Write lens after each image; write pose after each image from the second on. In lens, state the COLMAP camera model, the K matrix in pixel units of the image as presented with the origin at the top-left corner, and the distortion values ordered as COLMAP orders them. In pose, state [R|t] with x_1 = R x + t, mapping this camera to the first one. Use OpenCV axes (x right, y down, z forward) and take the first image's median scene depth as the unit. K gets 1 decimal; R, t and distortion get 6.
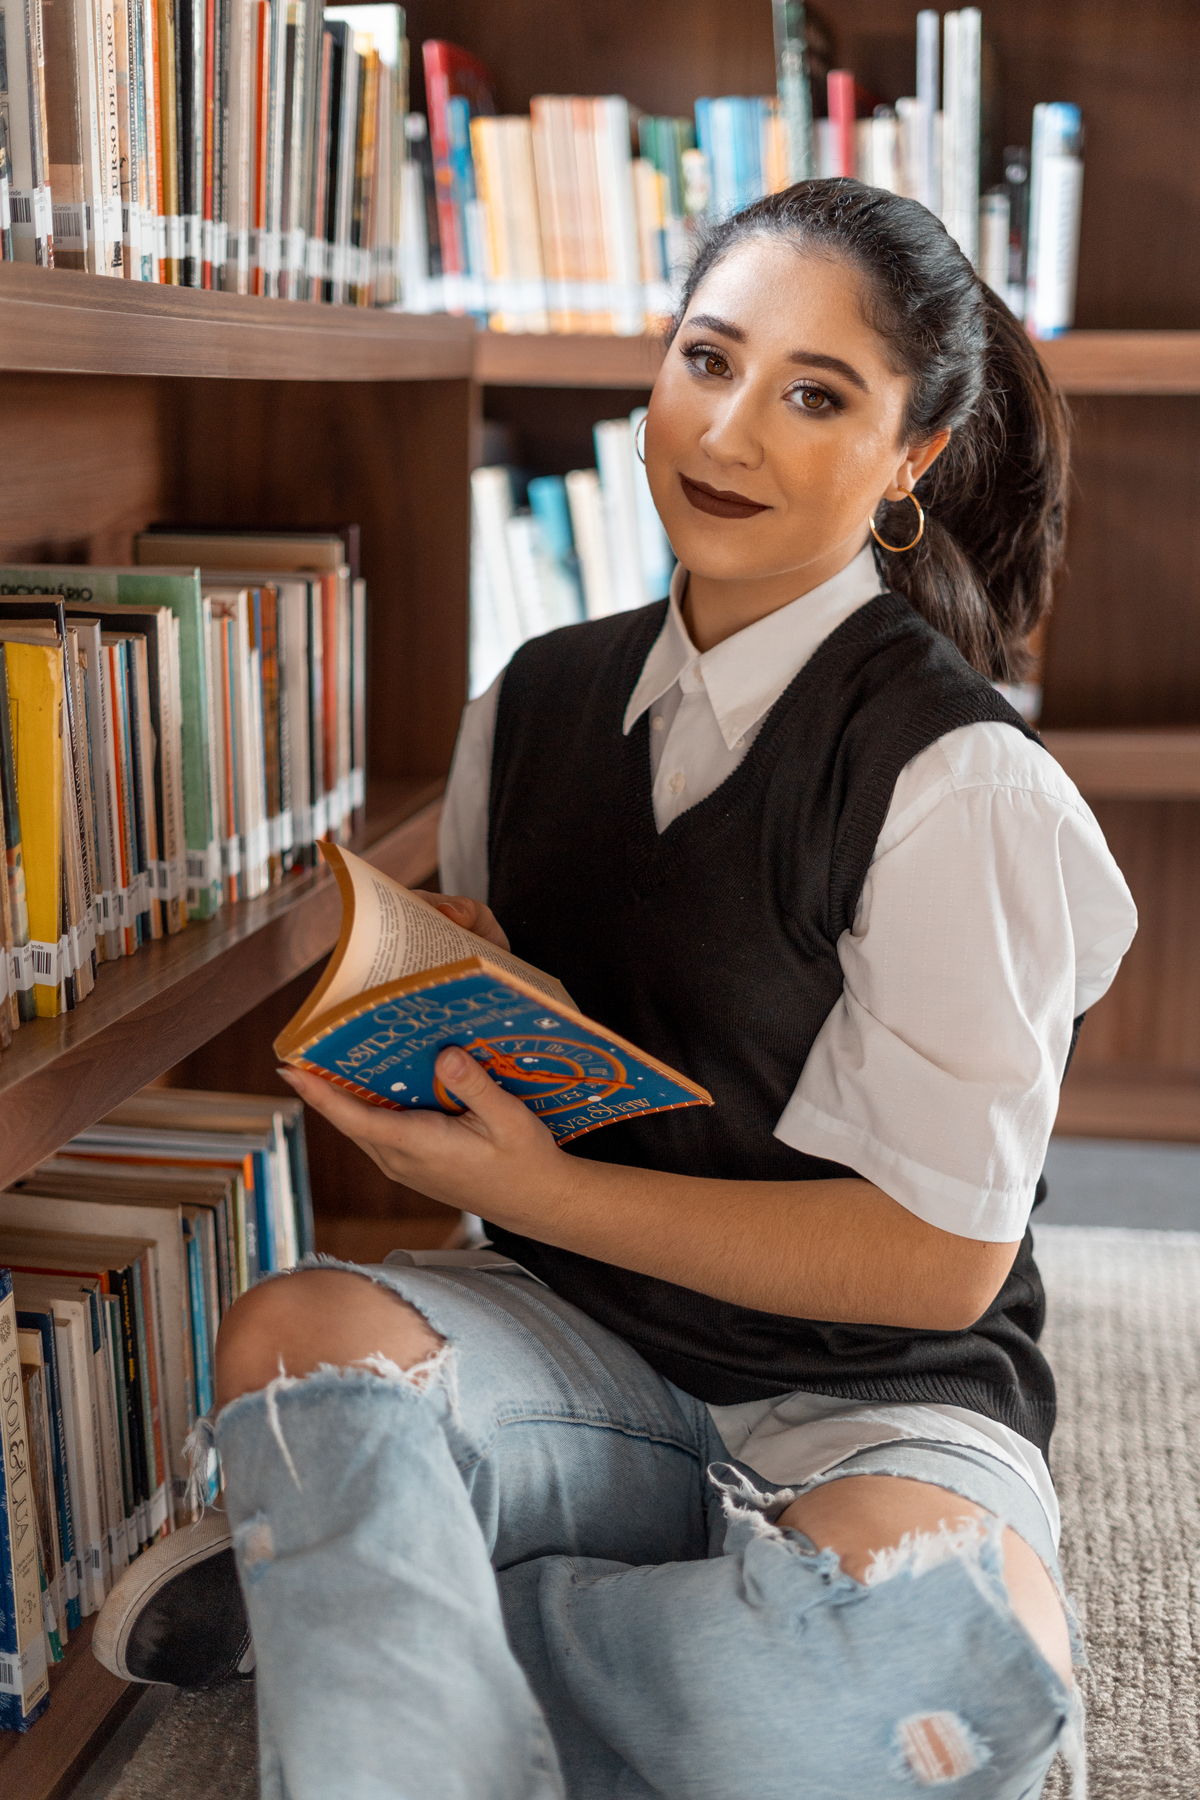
lens RADIAL K [[2927.1, 0, 676.3], [0, 2927.1, 965.0], [0, 0, 1]] dist [-0.177777, 0.785434]
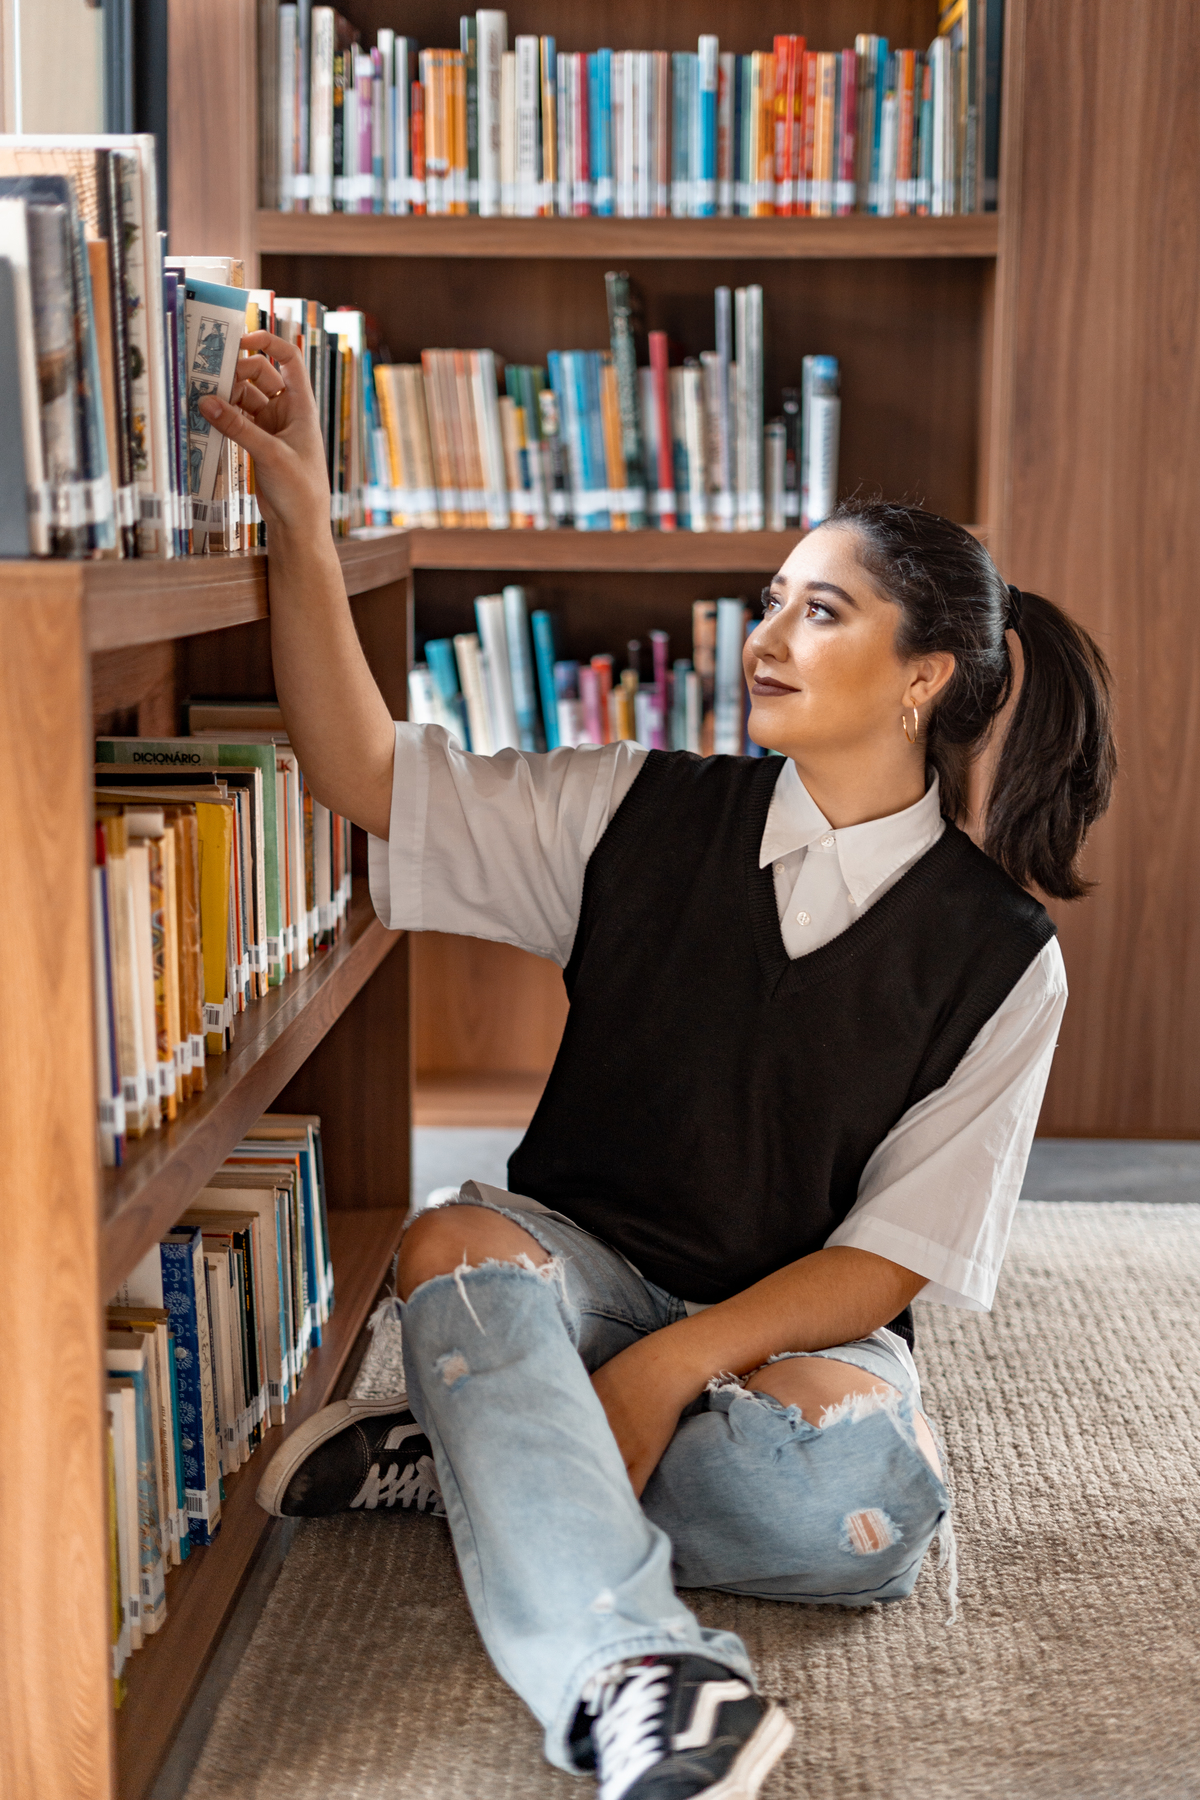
lens RADIAL K [[2927.1, 0, 676.3], [0, 2927.1, 965.0], [0, 0, 1]] dist [-0.177777, 0.785434]
pose [[0.992006, -0.024514, 0.123790, -0.137213], [0.026504, 0.999544, -0.014458, 0.000002], [-0.123379, 0.017623, 0.992203, -0.403248]]
